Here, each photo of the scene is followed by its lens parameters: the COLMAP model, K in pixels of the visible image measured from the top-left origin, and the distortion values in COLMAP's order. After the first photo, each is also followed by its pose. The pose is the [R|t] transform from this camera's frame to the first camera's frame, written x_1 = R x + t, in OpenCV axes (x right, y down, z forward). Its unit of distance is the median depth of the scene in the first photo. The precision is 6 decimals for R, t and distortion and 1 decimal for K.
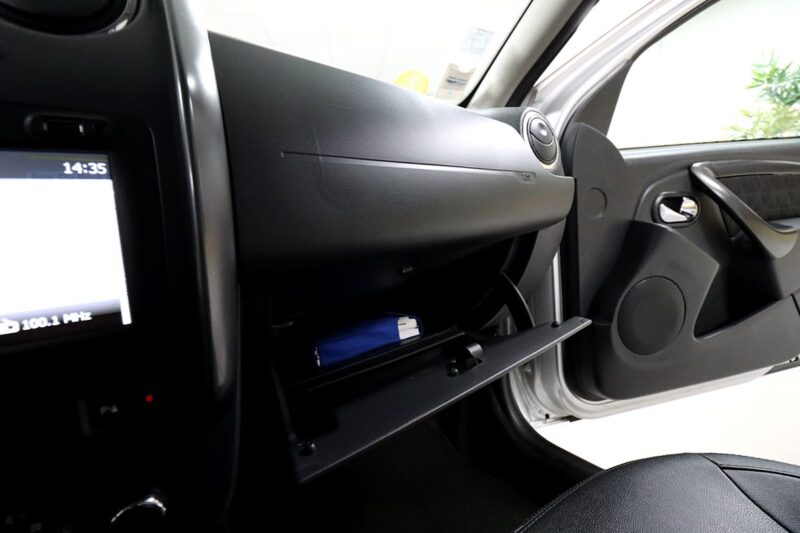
lens RADIAL K [[369.6, 0, 404.4], [0, 369.6, 262.8], [0, 0, 1]] dist [0.001408, -0.013270]
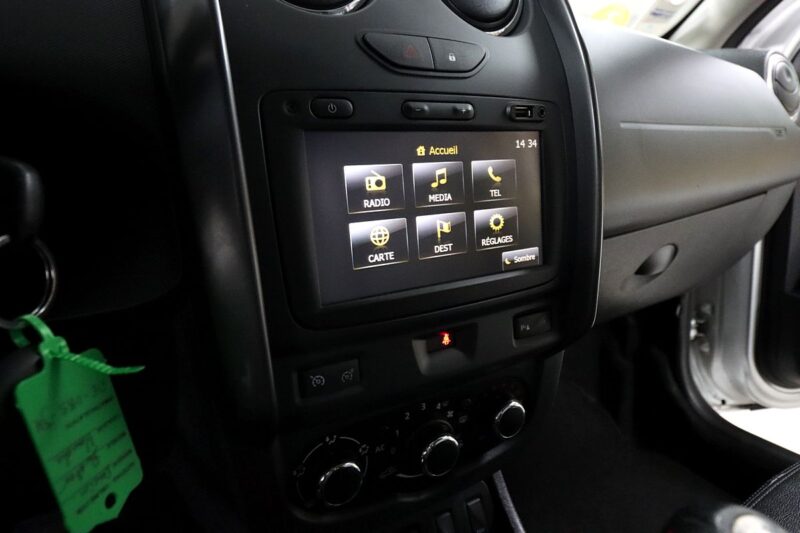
lens RADIAL K [[451.5, 0, 401.8], [0, 451.5, 264.0], [0, 0, 1]] dist [-0.006459, -0.003613]
pose [[0.987212, 0.041137, -0.154016, -0.242120], [-0.026447, 0.995006, 0.096244, 0.005900], [0.157206, -0.090940, 0.983370, -0.159567]]
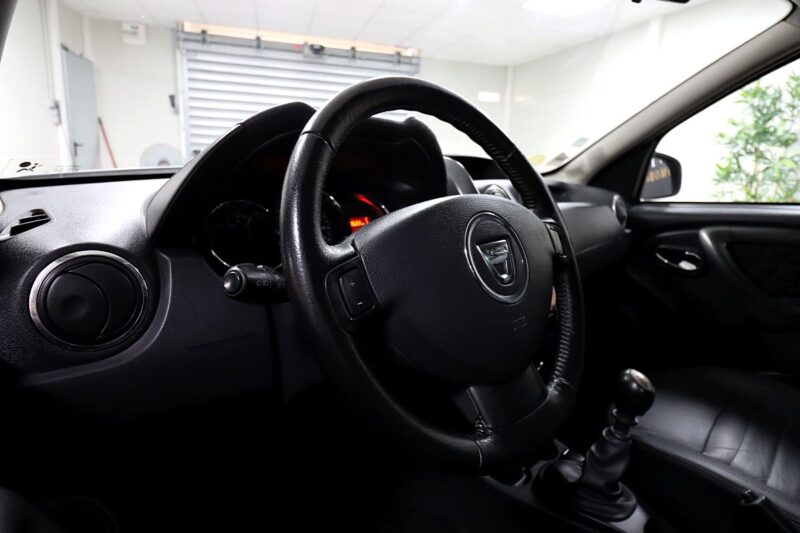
lens RADIAL K [[460.9, 0, 402.0], [0, 460.9, 258.3], [0, 0, 1]] dist [0.003727, -0.016284]
pose [[0.990352, 0.020874, 0.136995, -0.703801], [-0.028893, 0.997967, 0.056811, -0.135790], [-0.135531, -0.060221, 0.988941, -0.789699]]
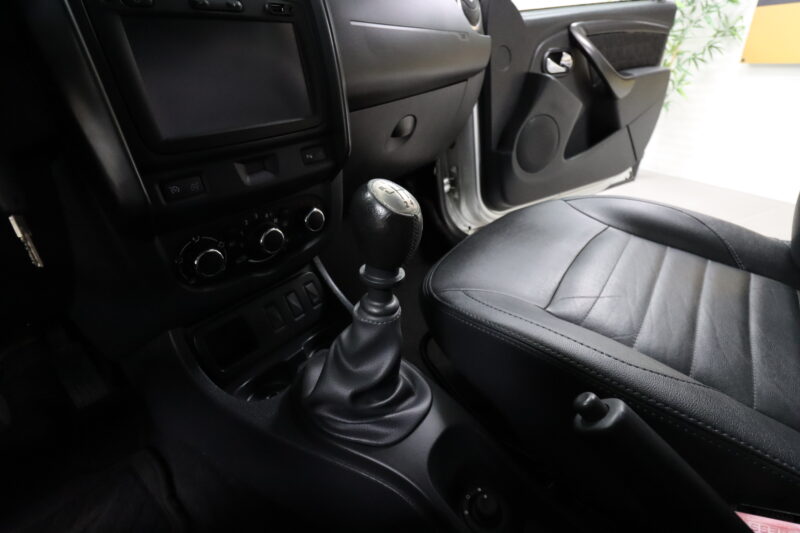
lens RADIAL K [[369.8, 0, 400.8], [0, 369.8, 263.1], [0, 0, 1]] dist [-0.001939, -0.015679]
pose [[0.969090, -0.141802, 0.201882, -0.195729], [0.072670, 0.946076, 0.315688, 0.083359], [-0.235760, -0.291259, 0.927138, -0.328796]]
